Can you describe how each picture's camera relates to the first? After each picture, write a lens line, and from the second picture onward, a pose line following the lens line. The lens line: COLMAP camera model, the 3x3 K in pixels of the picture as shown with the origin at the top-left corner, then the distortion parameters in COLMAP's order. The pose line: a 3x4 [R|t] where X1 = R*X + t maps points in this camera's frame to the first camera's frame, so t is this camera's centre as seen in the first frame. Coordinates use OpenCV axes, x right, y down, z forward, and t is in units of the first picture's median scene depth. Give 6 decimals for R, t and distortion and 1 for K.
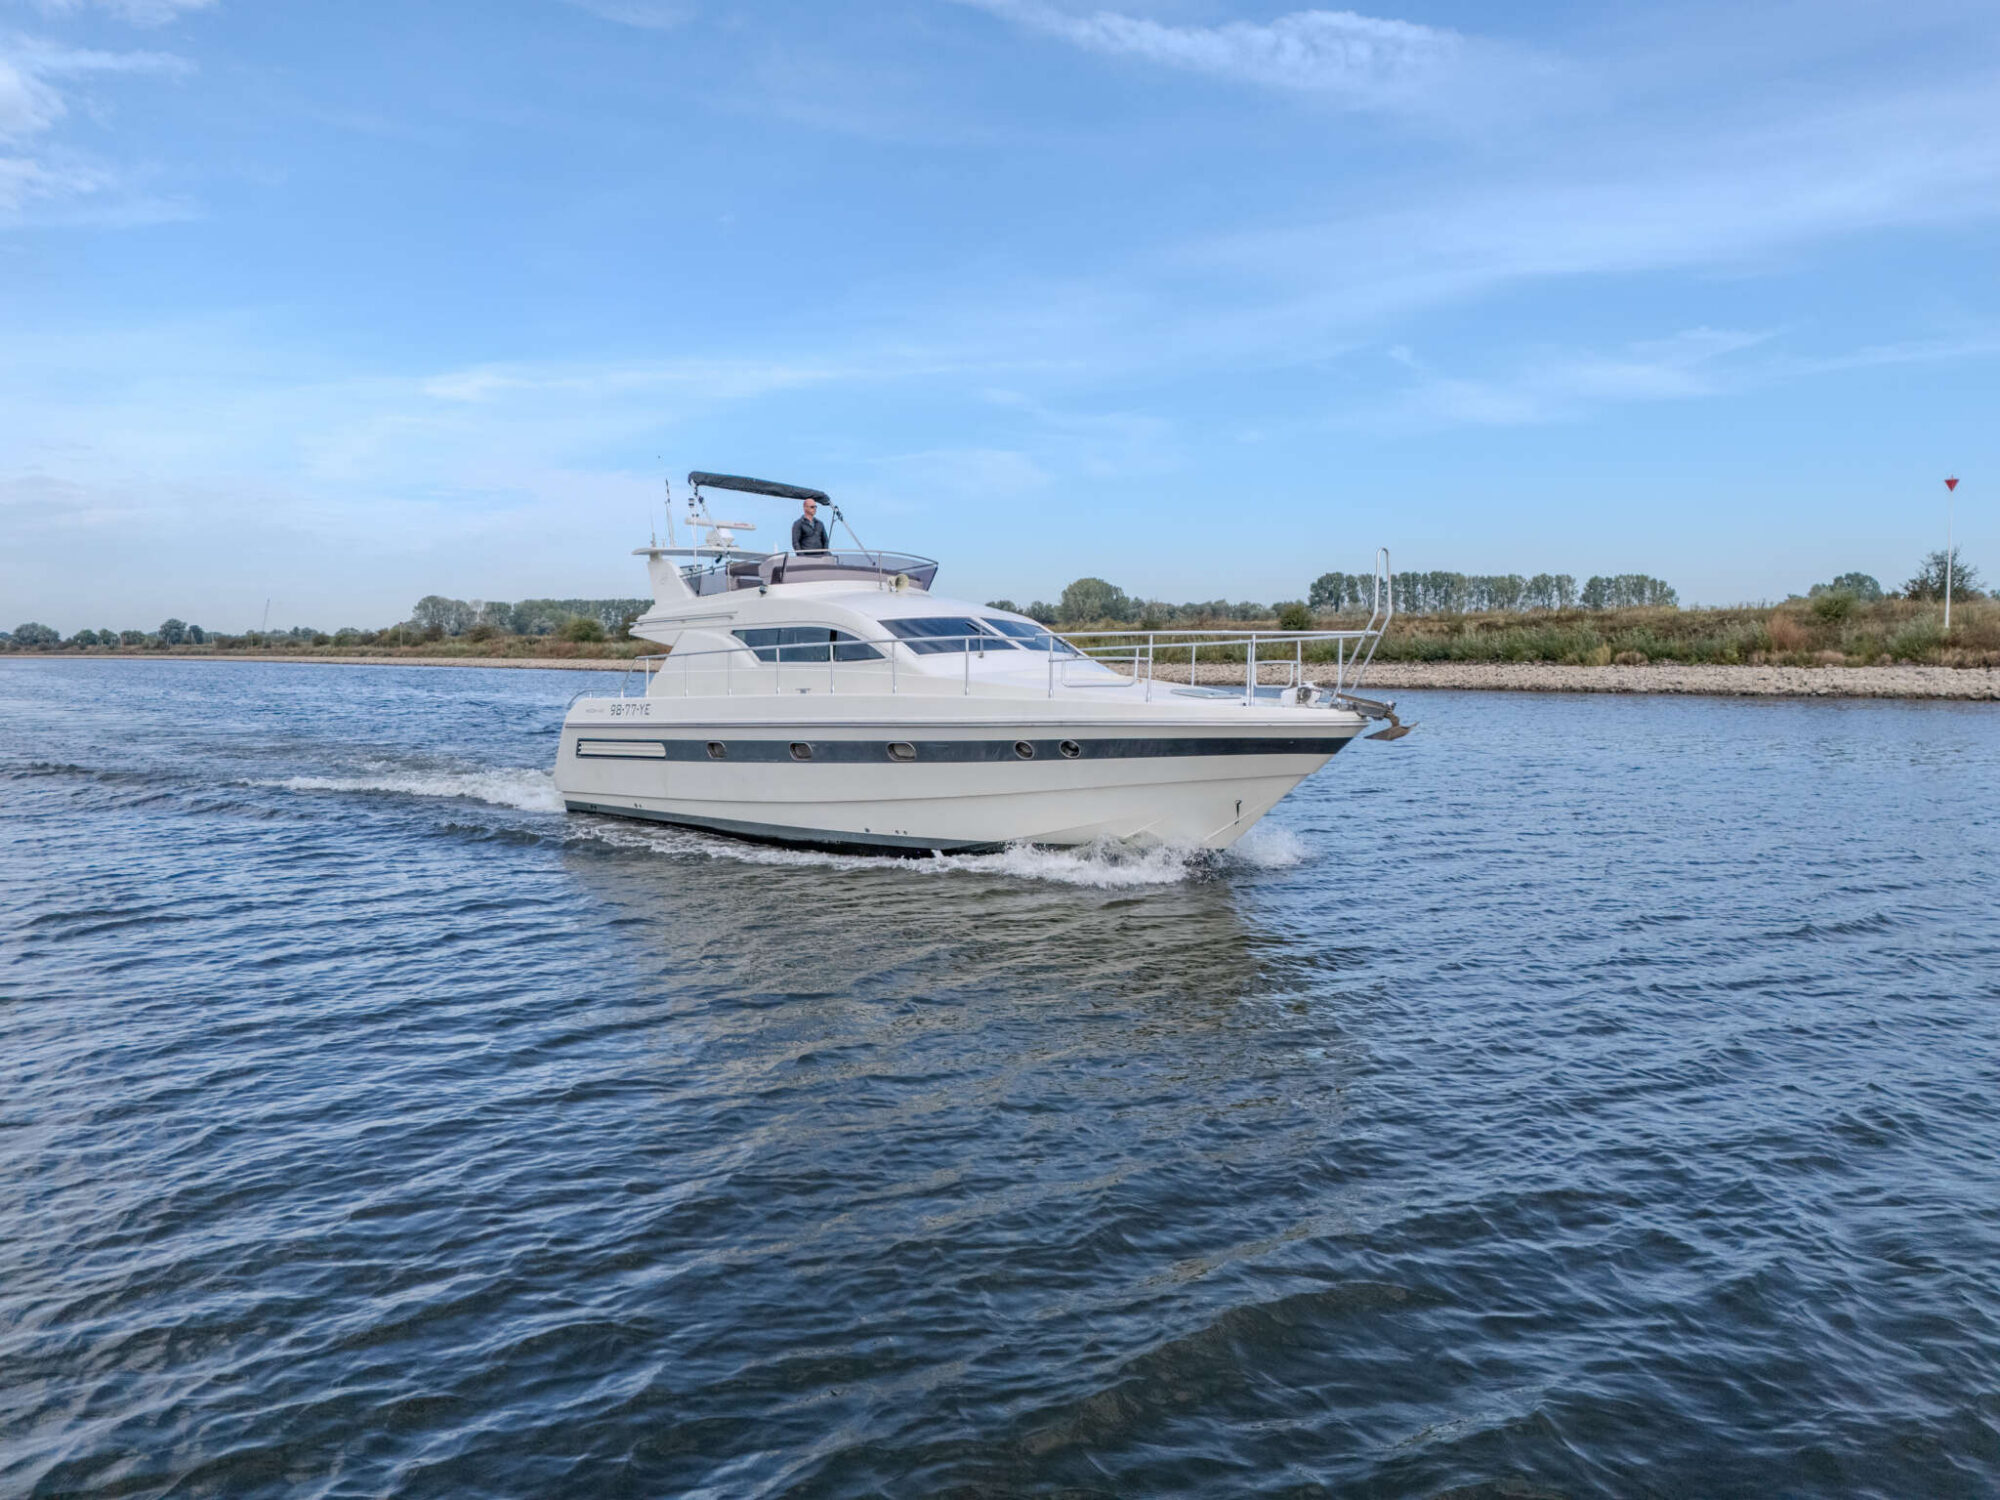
lens RADIAL K [[1486.1, 0, 1012.5], [0, 1486.1, 741.0], [0, 0, 1]] dist [0.056864, -0.045524]
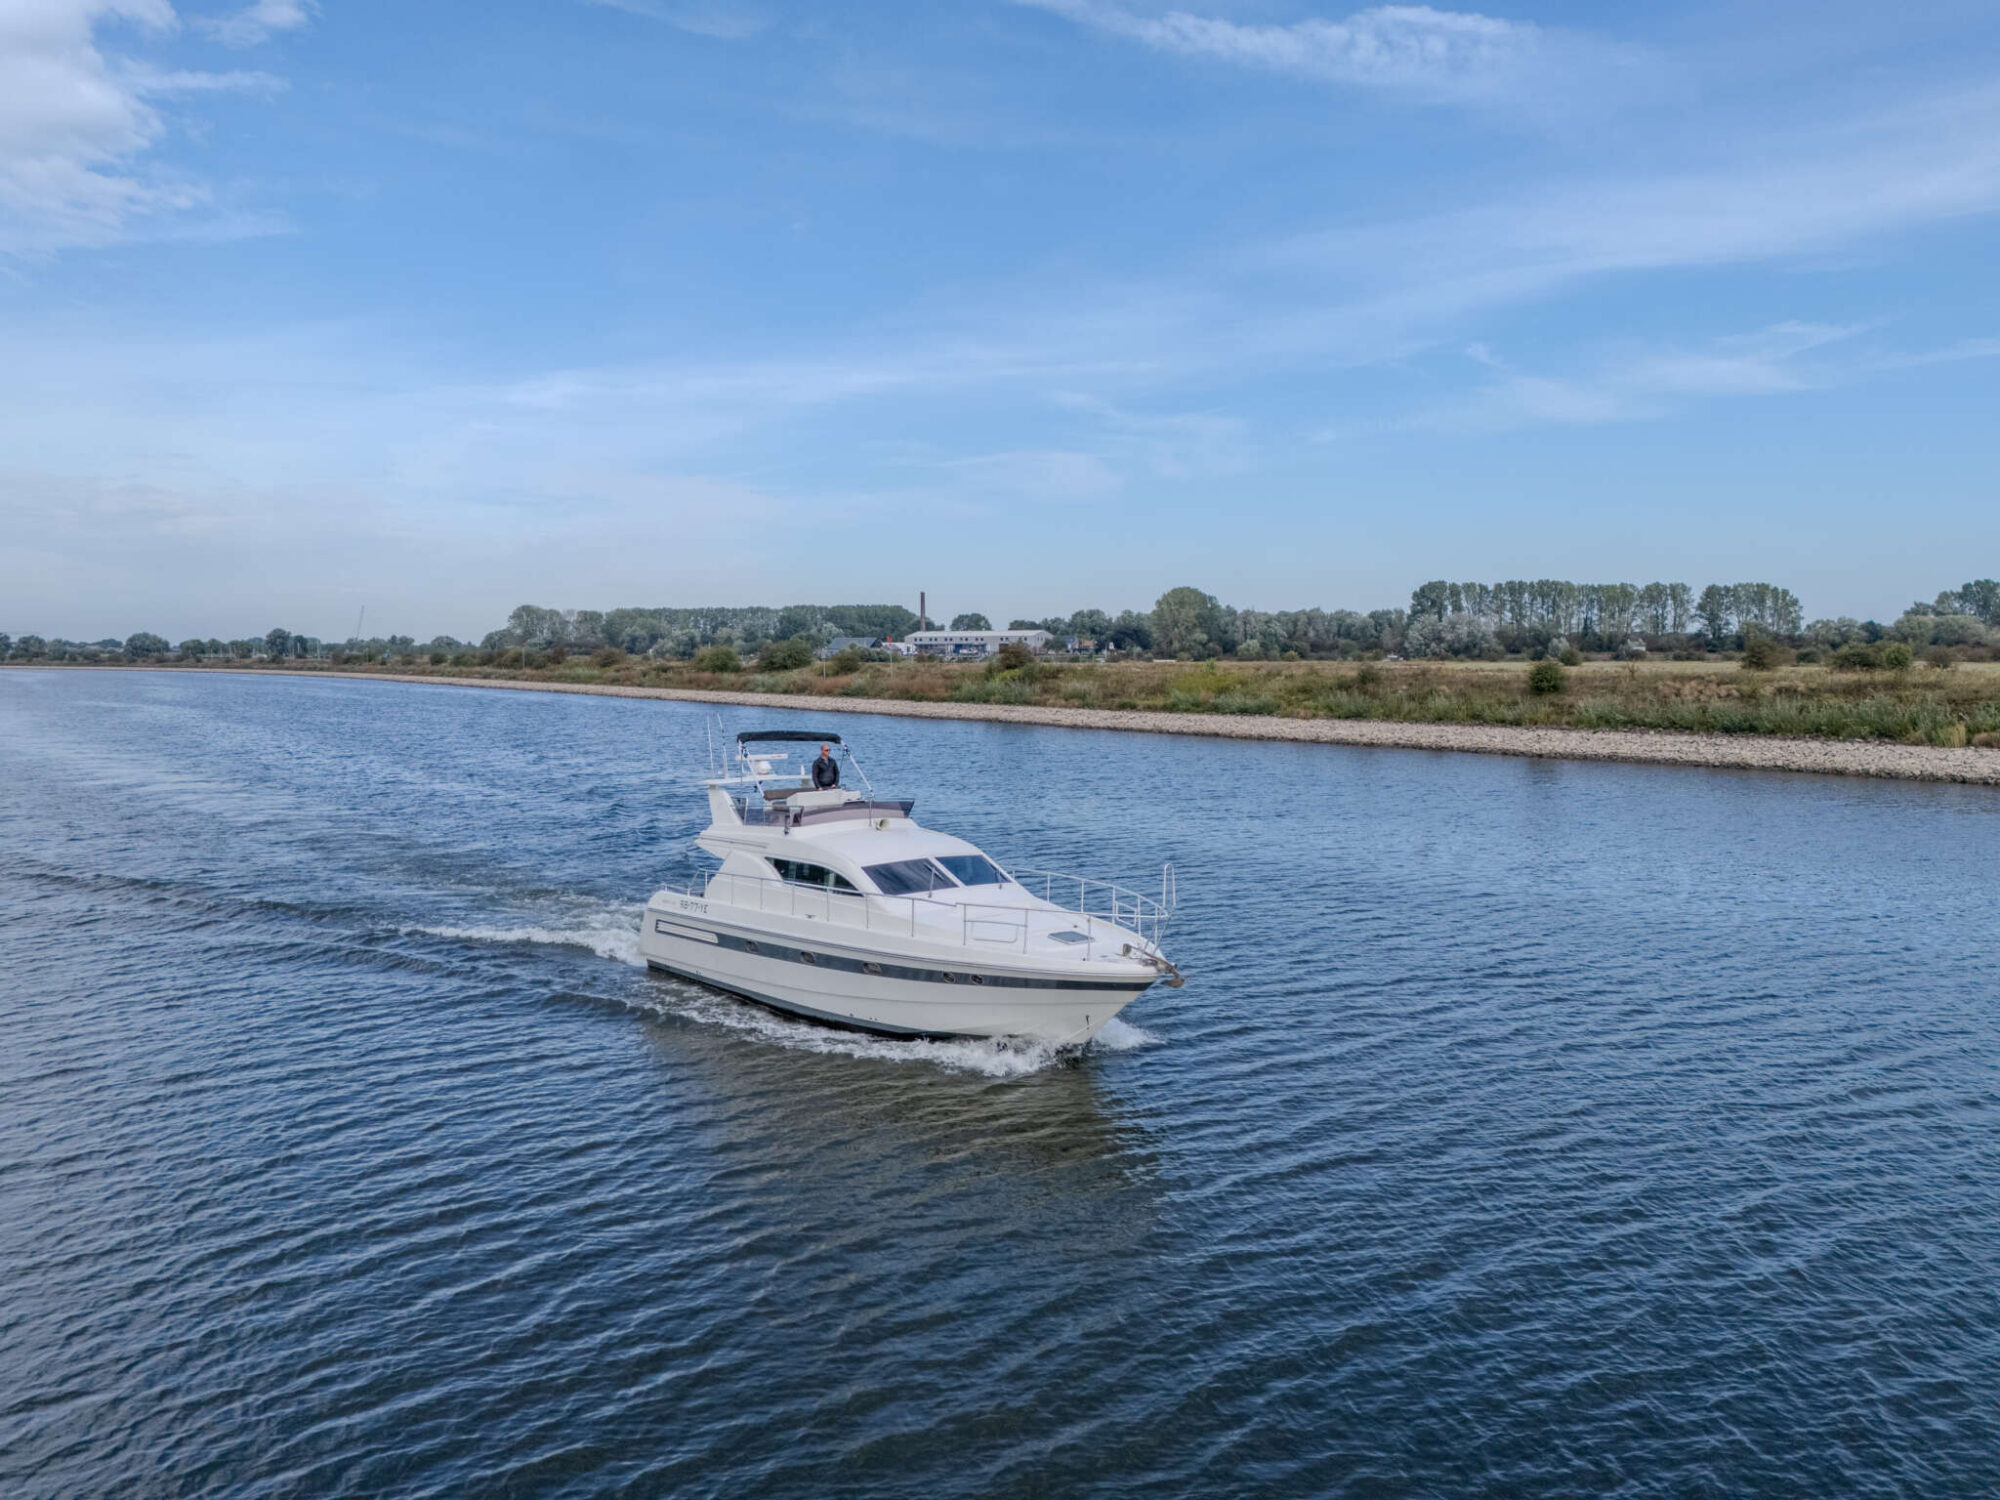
lens RADIAL K [[1486.1, 0, 1001.5], [0, 1486.1, 737.5], [0, 0, 1]] dist [0.056864, -0.045524]
pose [[0.998546, -0.000322, -0.053905, 0.111802], [0.000047, 0.999987, -0.005110, -0.180188], [0.053906, 0.005100, 0.998533, -0.399186]]
